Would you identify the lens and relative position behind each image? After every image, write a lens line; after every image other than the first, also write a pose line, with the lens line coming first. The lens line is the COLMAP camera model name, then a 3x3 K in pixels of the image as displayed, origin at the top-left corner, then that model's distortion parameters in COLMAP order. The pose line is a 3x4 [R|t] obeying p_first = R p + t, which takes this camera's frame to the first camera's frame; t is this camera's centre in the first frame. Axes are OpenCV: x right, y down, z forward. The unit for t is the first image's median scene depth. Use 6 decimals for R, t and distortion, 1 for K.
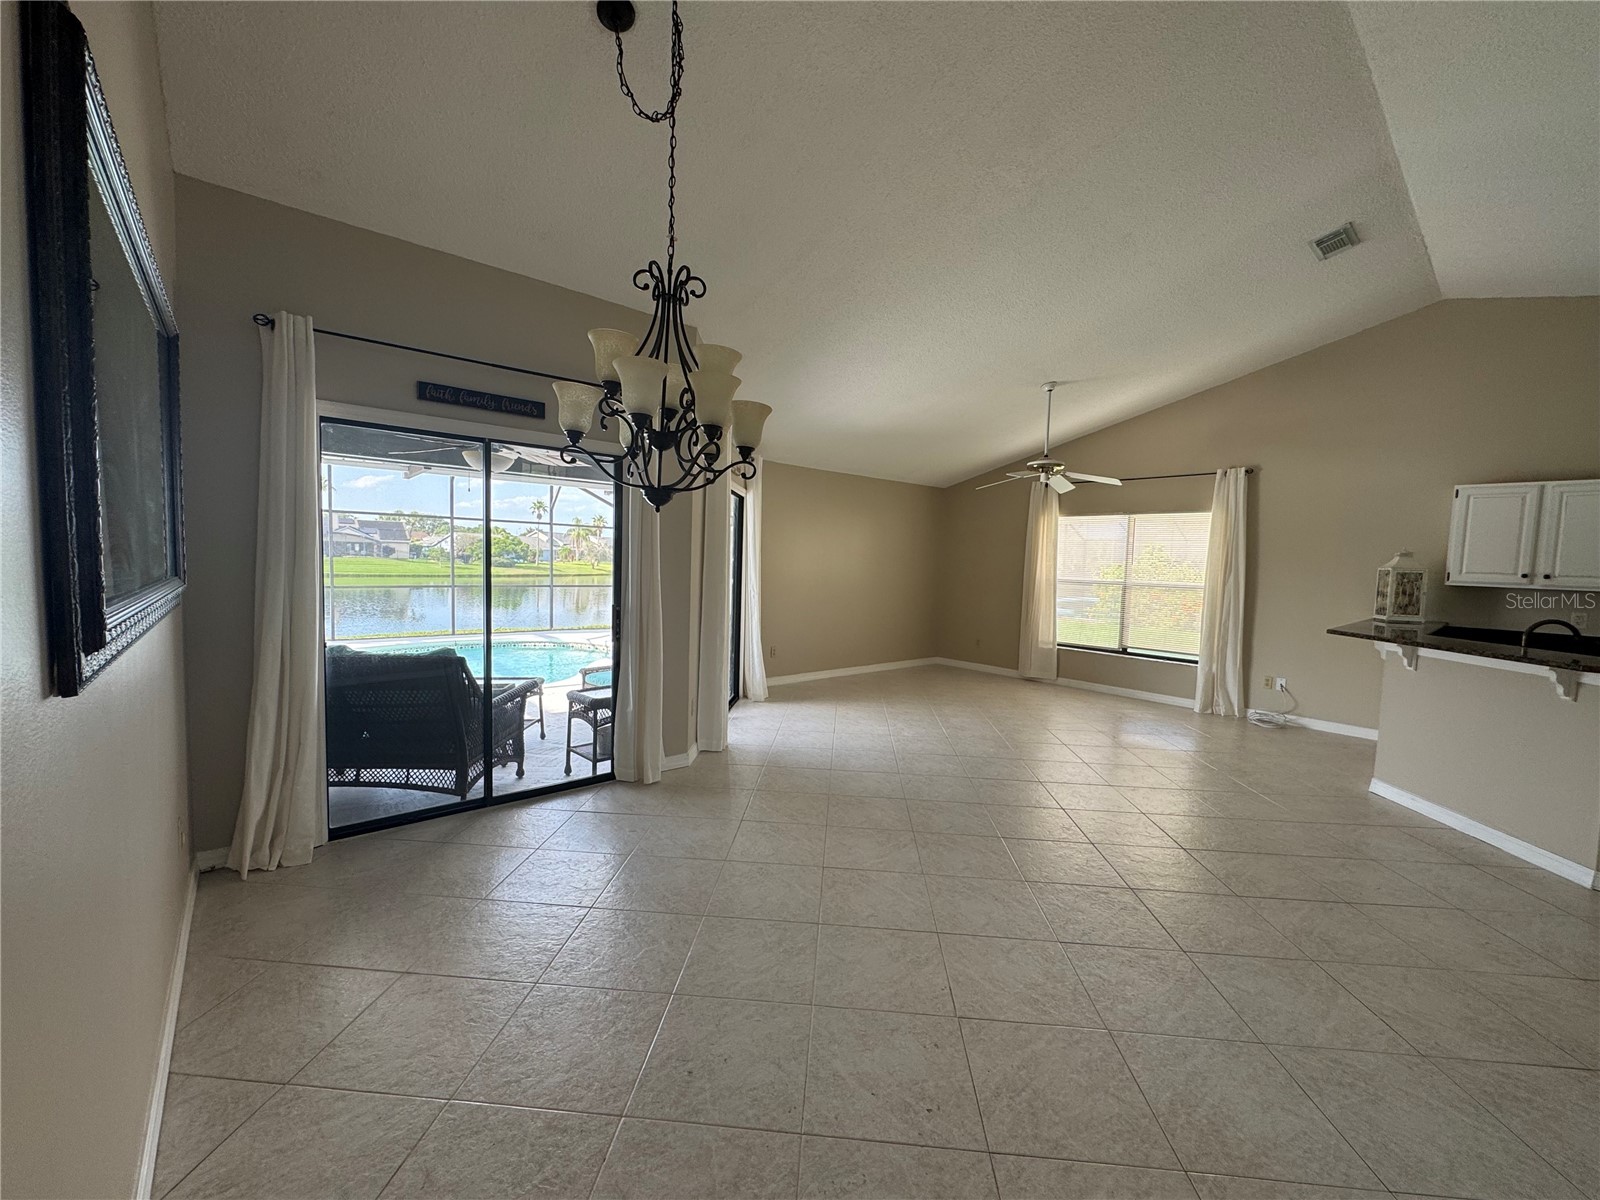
lens RADIAL K [[652.4, 0, 800.0], [0, 652.4, 600.0], [0, 0, 1]] dist [-0.000807, 0.000069]
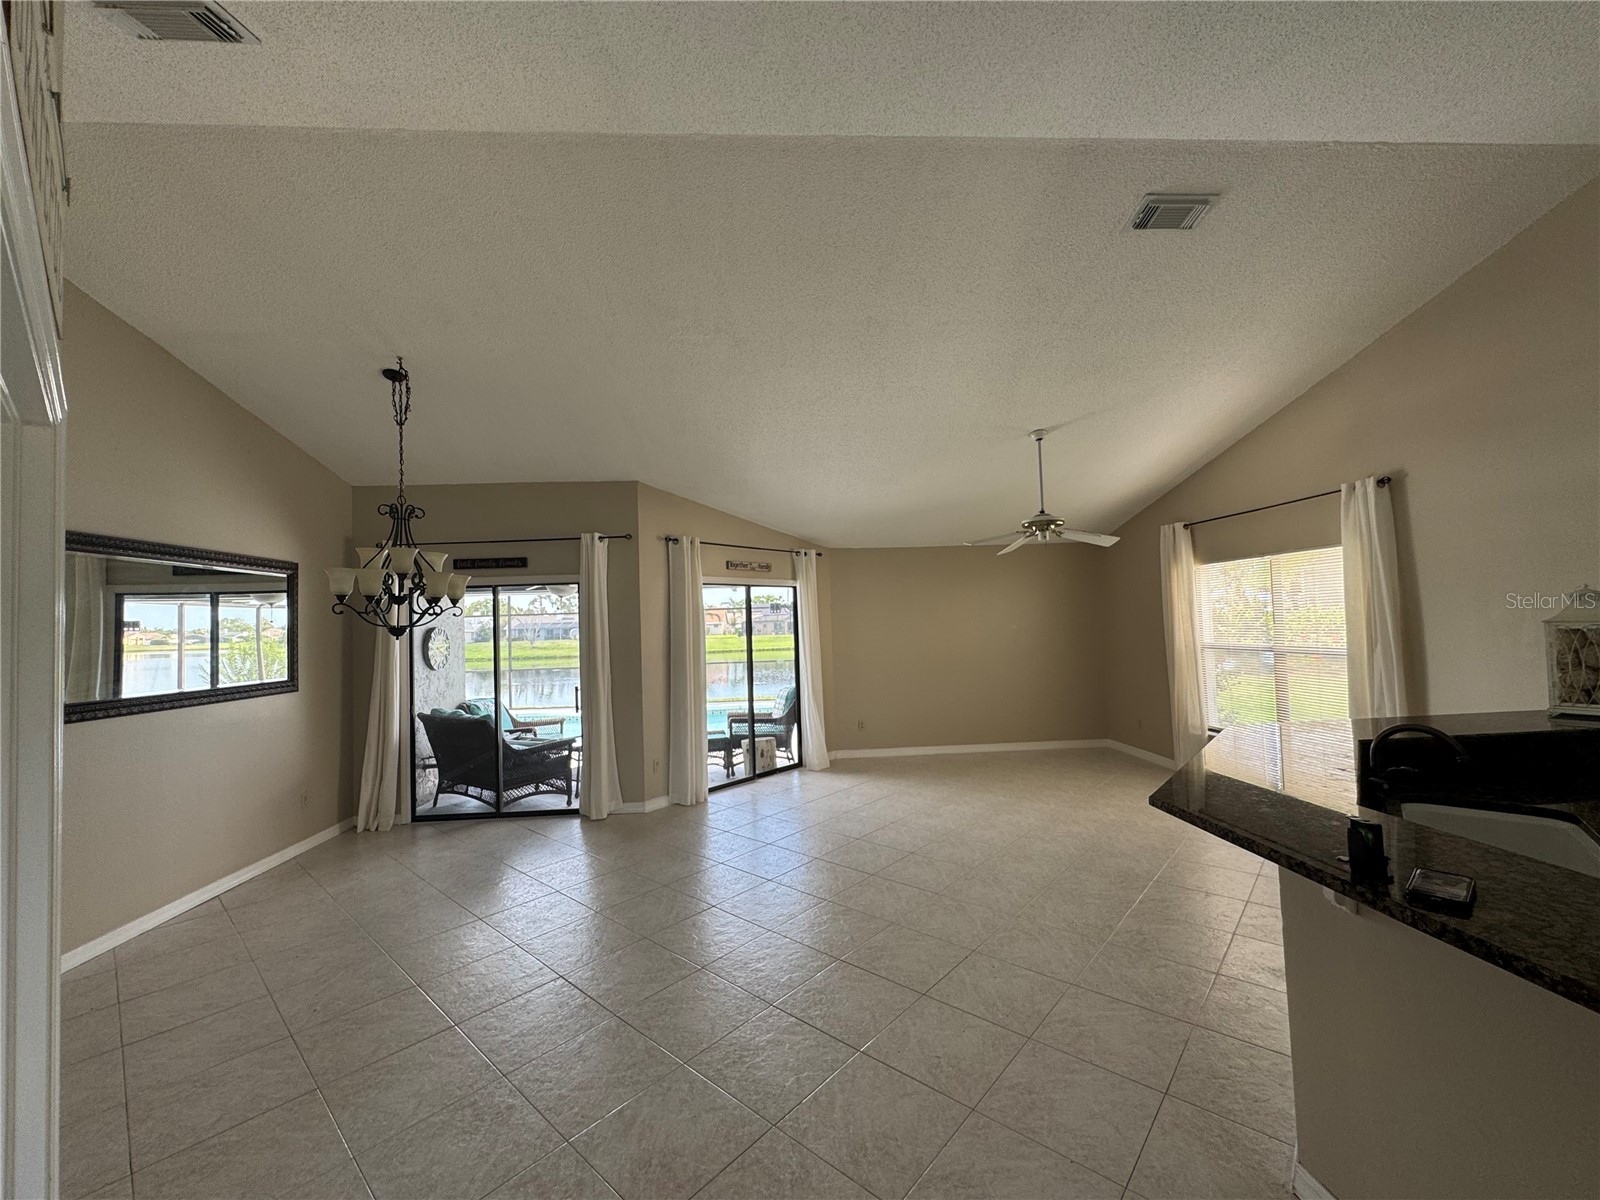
lens RADIAL K [[638.8, 0, 800.0], [0, 638.8, 600.0], [0, 0, 1]] dist [-0.004325, 0.000080]
pose [[0.784376, -0.075852, -0.615631, 0.610177], [0.016603, 0.994707, -0.101405, -0.020048], [0.620064, 0.069318, 0.781483, 0.125965]]
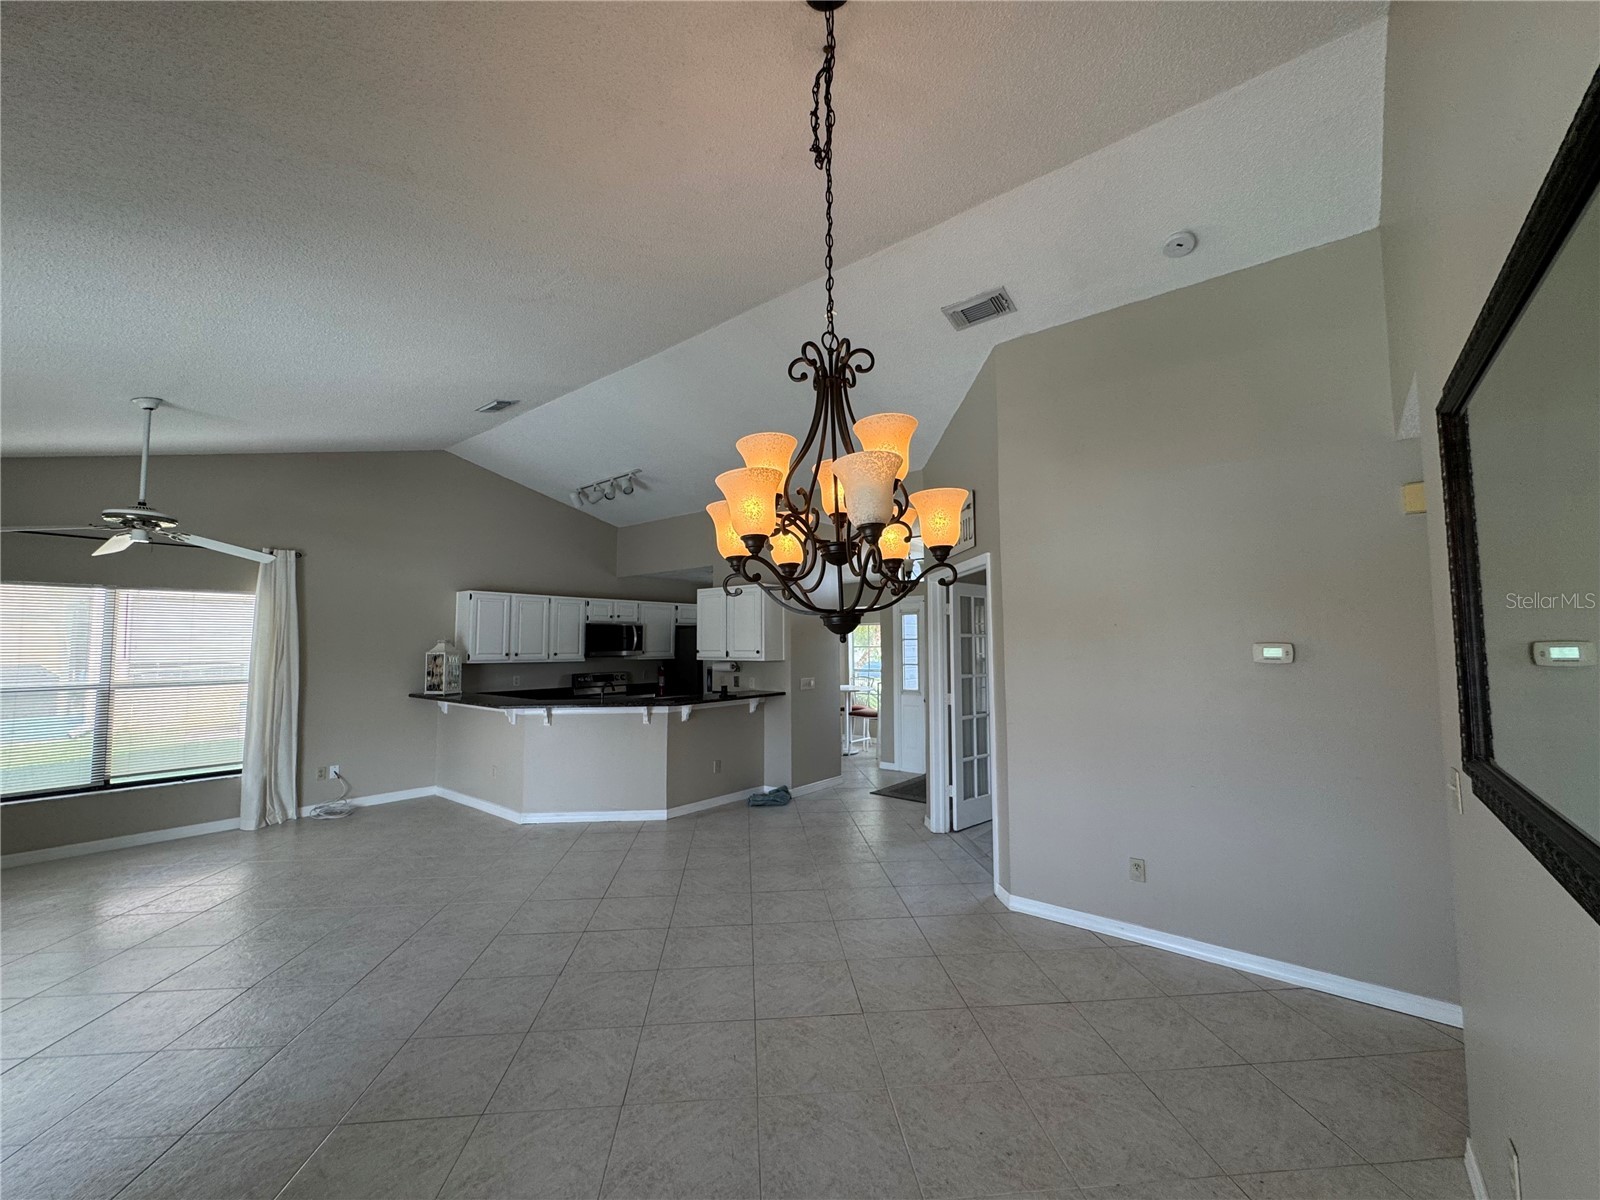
lens RADIAL K [[637.6, 0, 800.0], [0, 637.6, 600.0], [0, 0, 1]] dist [-0.000466, 0.000189]
pose [[-0.160598, 0.042879, 0.986088, -0.343668], [0.065462, 0.997319, -0.032706, -0.053538], [-0.984847, 0.059299, -0.162975, 0.432415]]
